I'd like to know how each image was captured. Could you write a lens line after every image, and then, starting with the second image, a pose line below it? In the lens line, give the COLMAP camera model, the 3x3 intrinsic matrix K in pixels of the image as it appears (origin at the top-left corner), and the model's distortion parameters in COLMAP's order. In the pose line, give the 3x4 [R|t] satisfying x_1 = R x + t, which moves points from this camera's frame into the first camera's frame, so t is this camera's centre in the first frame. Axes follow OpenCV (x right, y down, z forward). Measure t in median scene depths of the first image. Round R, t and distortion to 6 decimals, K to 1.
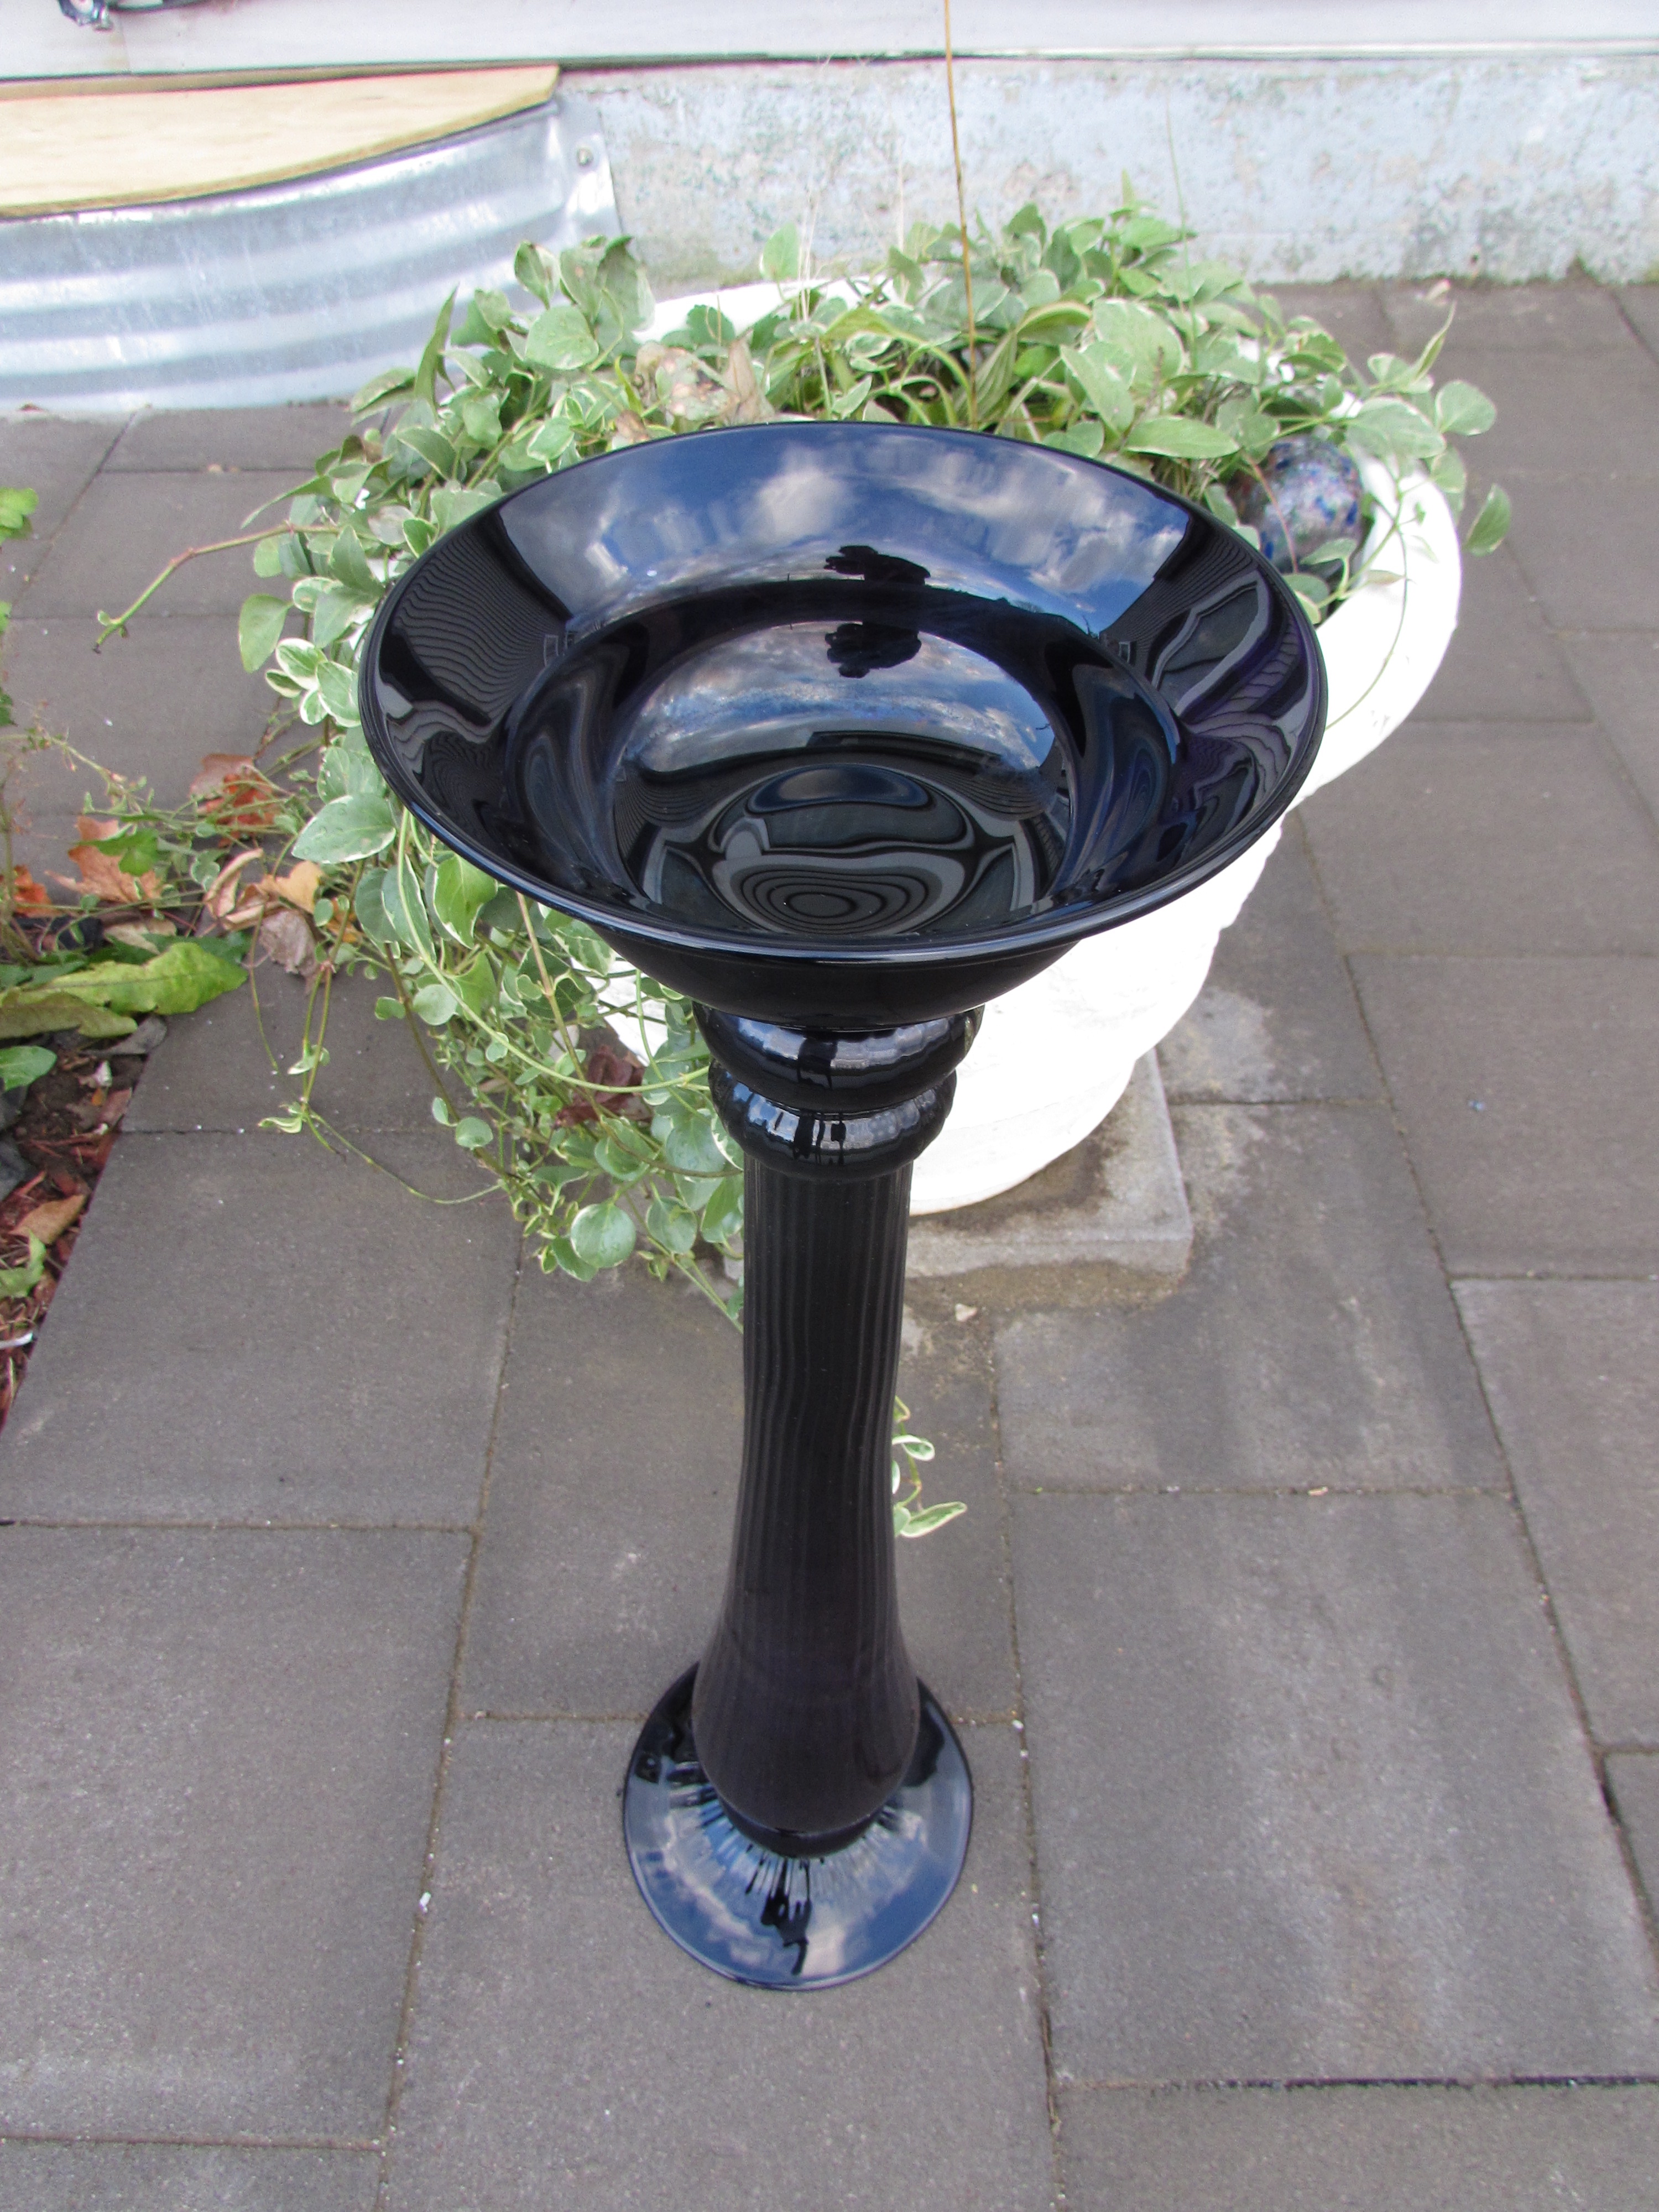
lens RADIAL K [[1569.7, 0, 828.2], [0, 1569.7, 1109.9], [0, 0, 1]] dist [-0.029969, 0.010178]
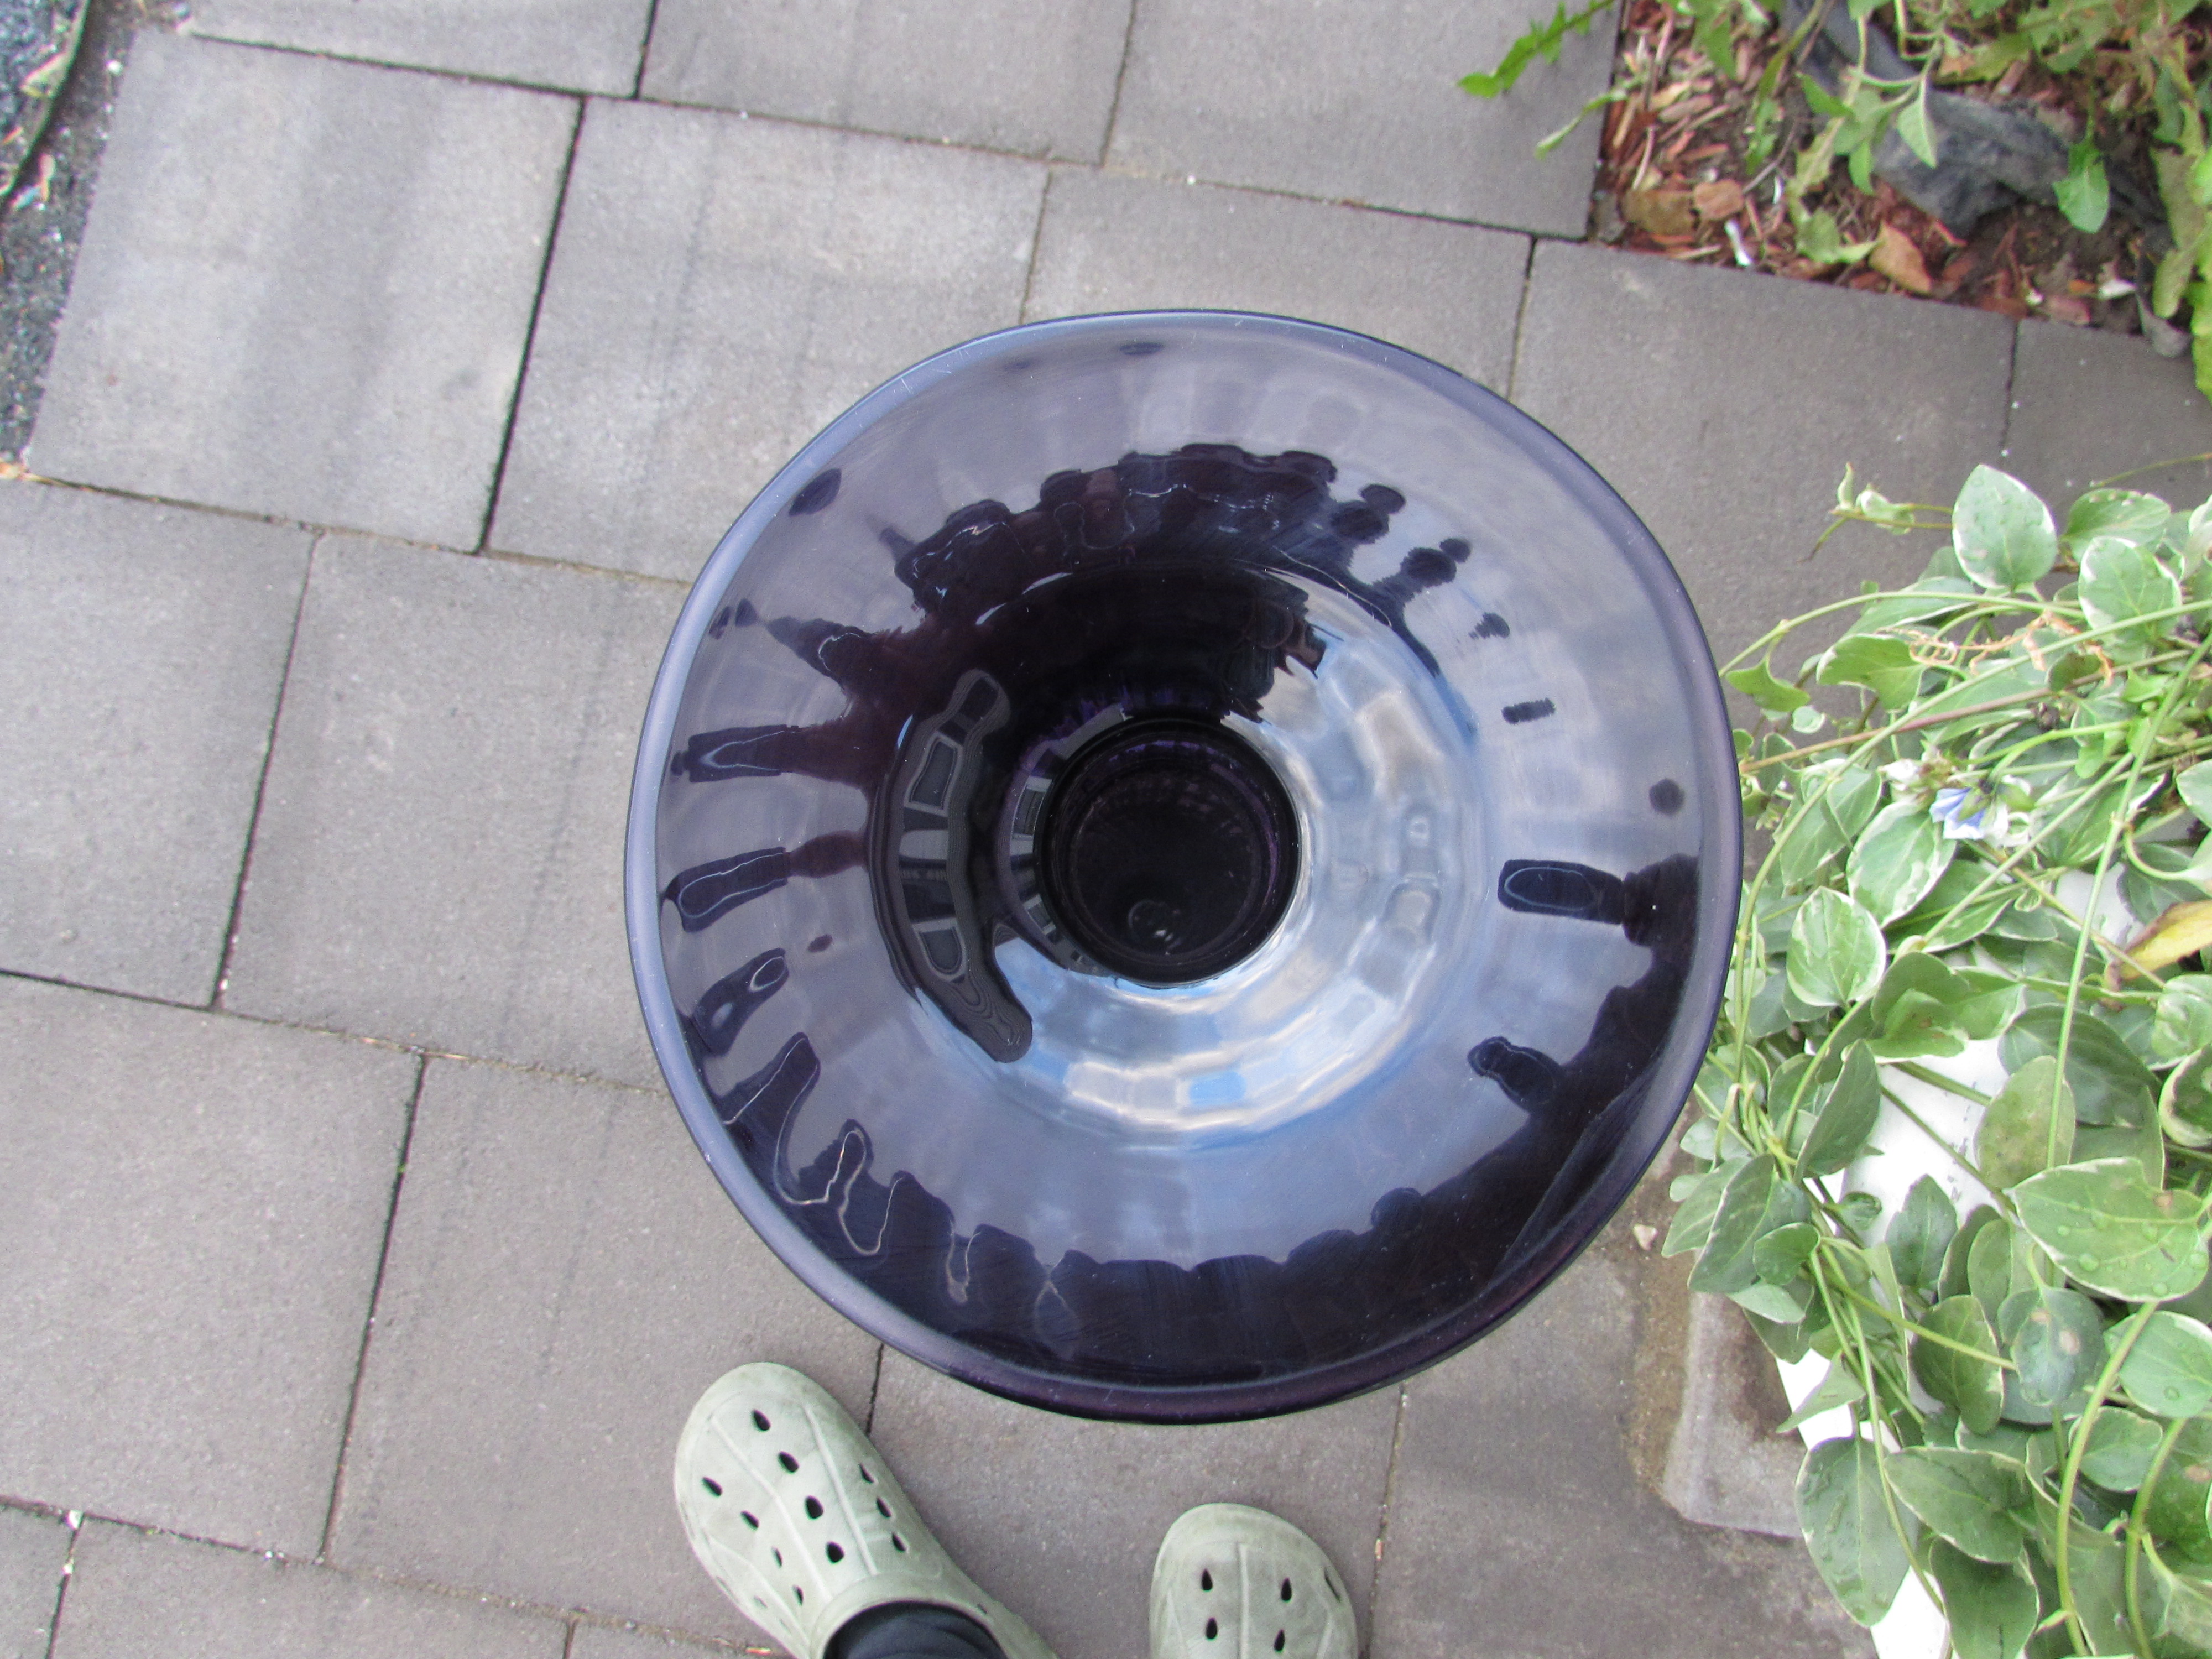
lens RADIAL K [[1569.7, 0, 1104.2], [0, 1569.7, 852.7], [0, 0, 1]] dist [-0.029969, 0.010178]
pose [[-0.168952, 0.981949, -0.085034, -0.001569], [-0.727344, -0.065991, 0.683093, -0.267956], [0.665152, 0.177259, 0.725364, 0.102188]]
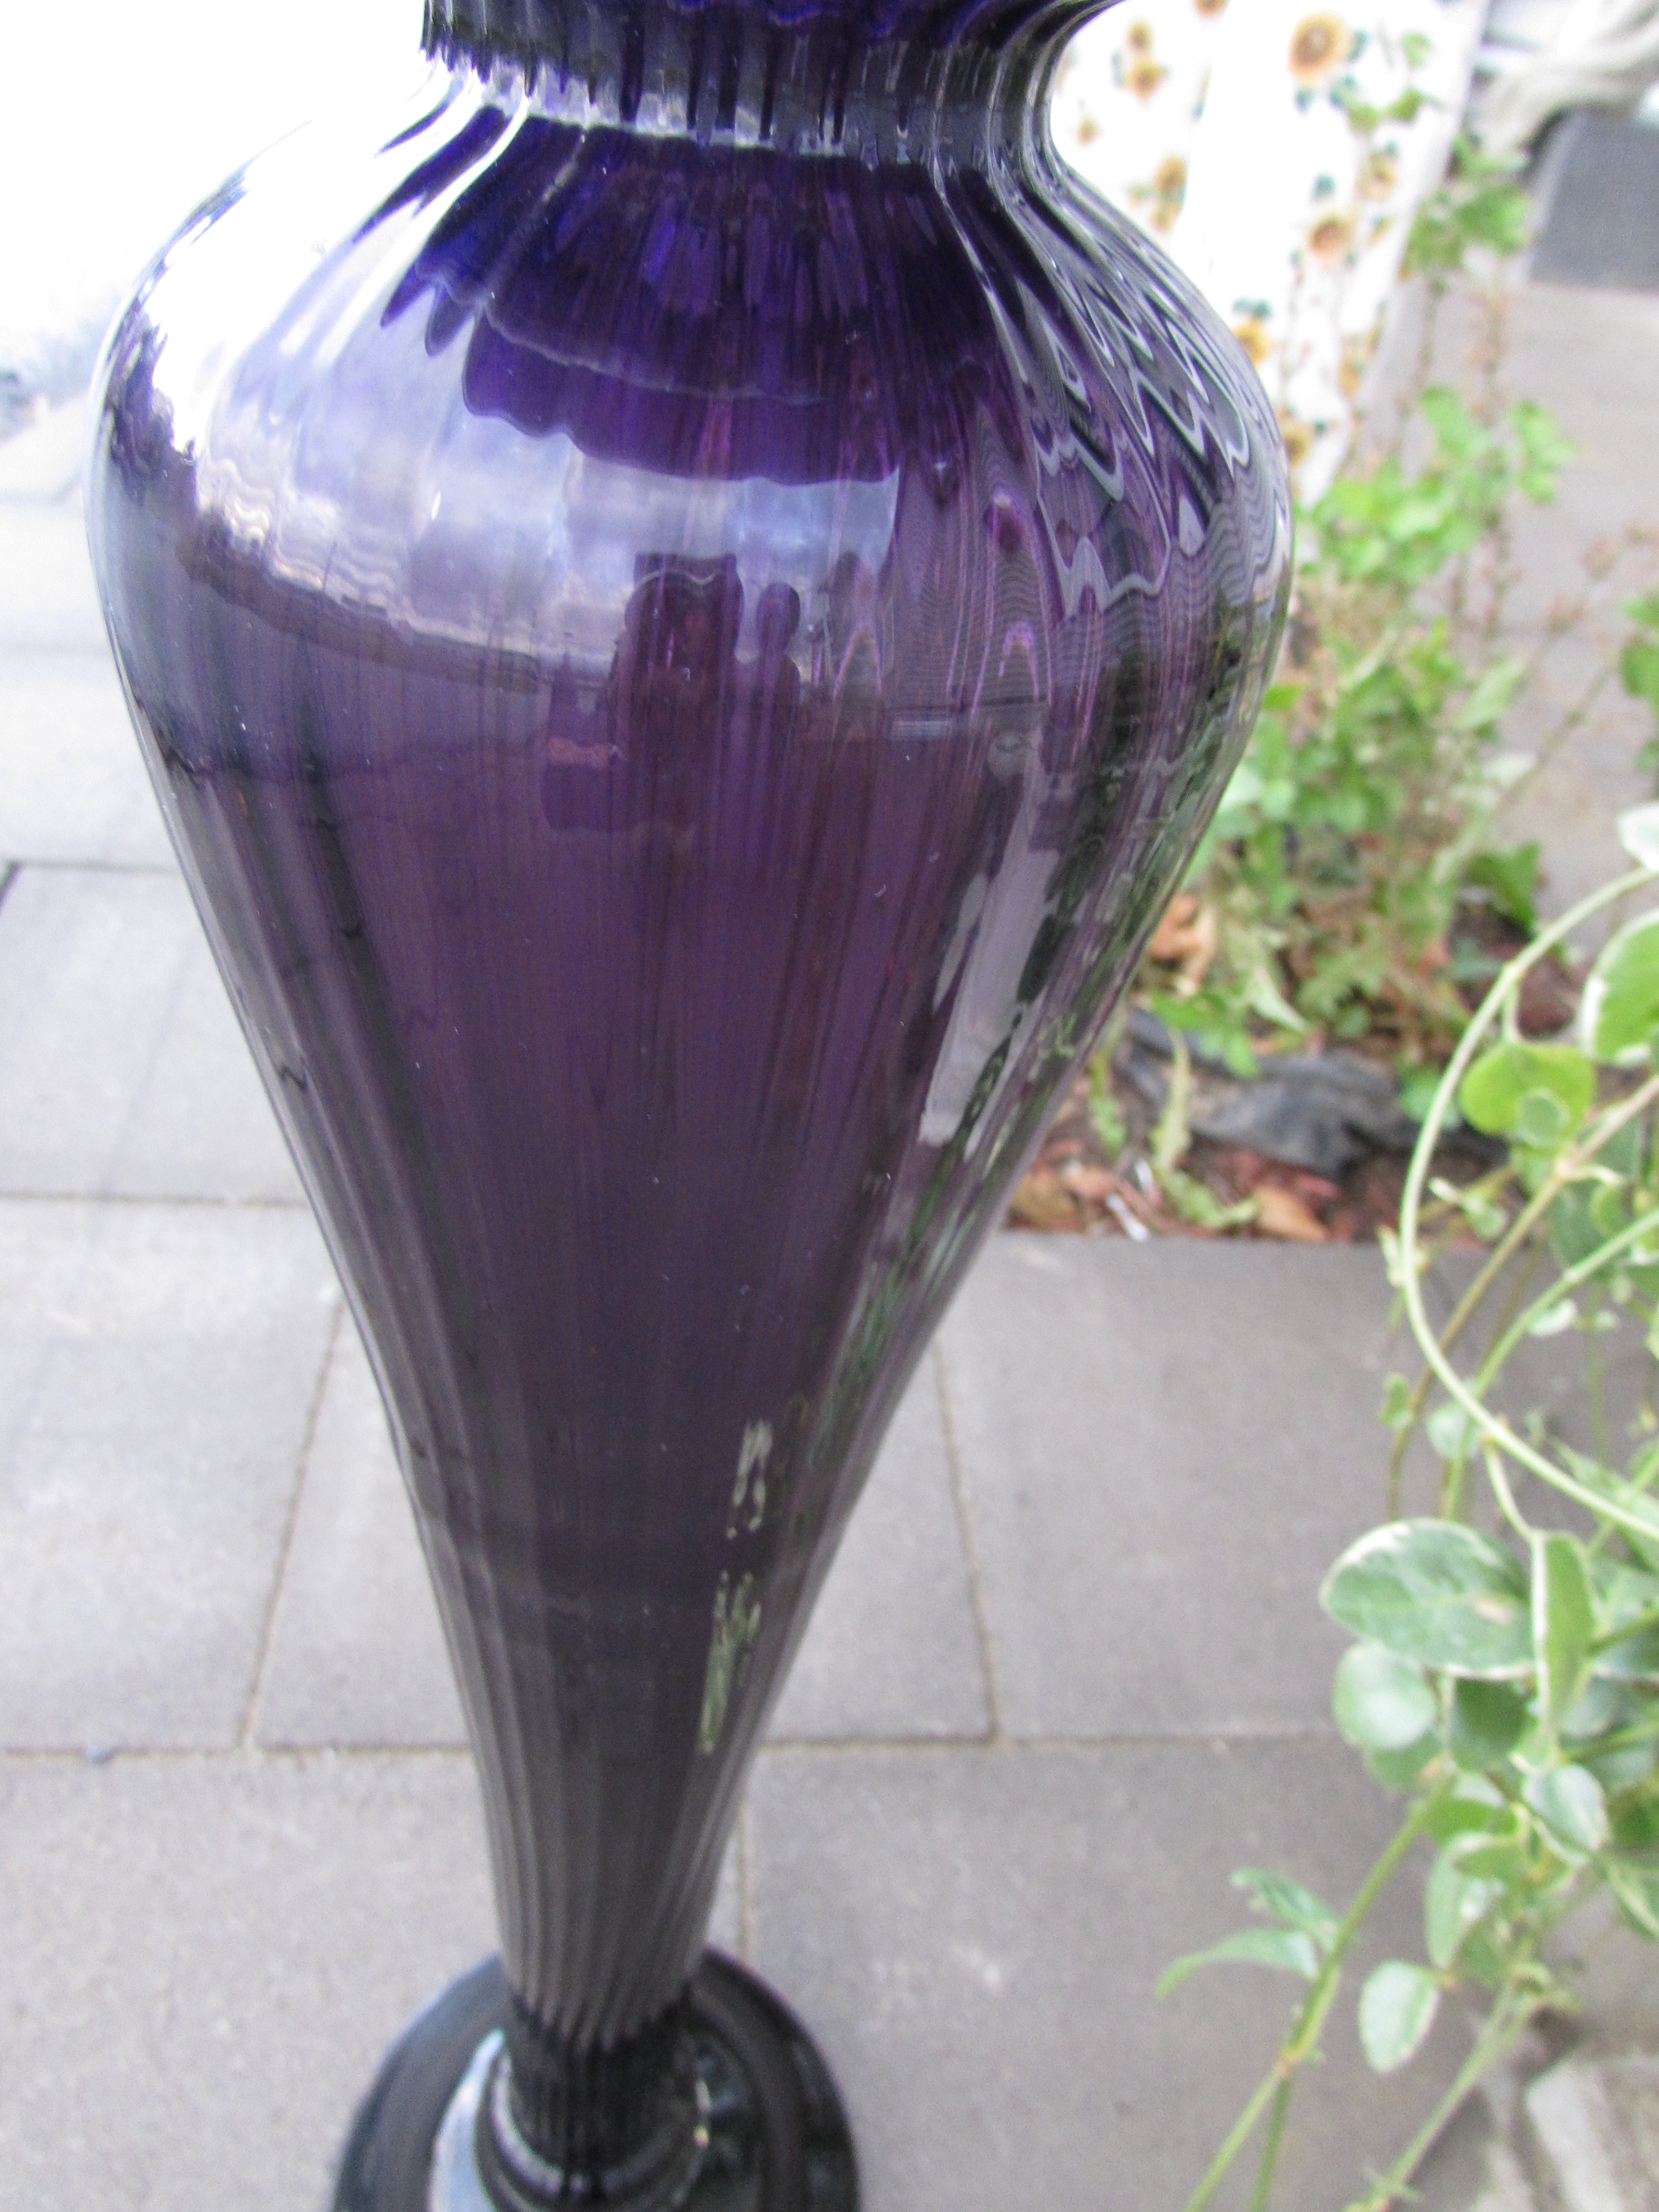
lens RADIAL K [[1569.7, 0, 819.4], [0, 1569.7, 1093.4], [0, 0, 1]] dist [-0.029969, 0.010178]
pose [[0.070073, 0.646004, -0.760111, 0.119884], [-0.821058, 0.470099, 0.323837, -0.036384], [0.566528, 0.601402, 0.563348, 0.357103]]
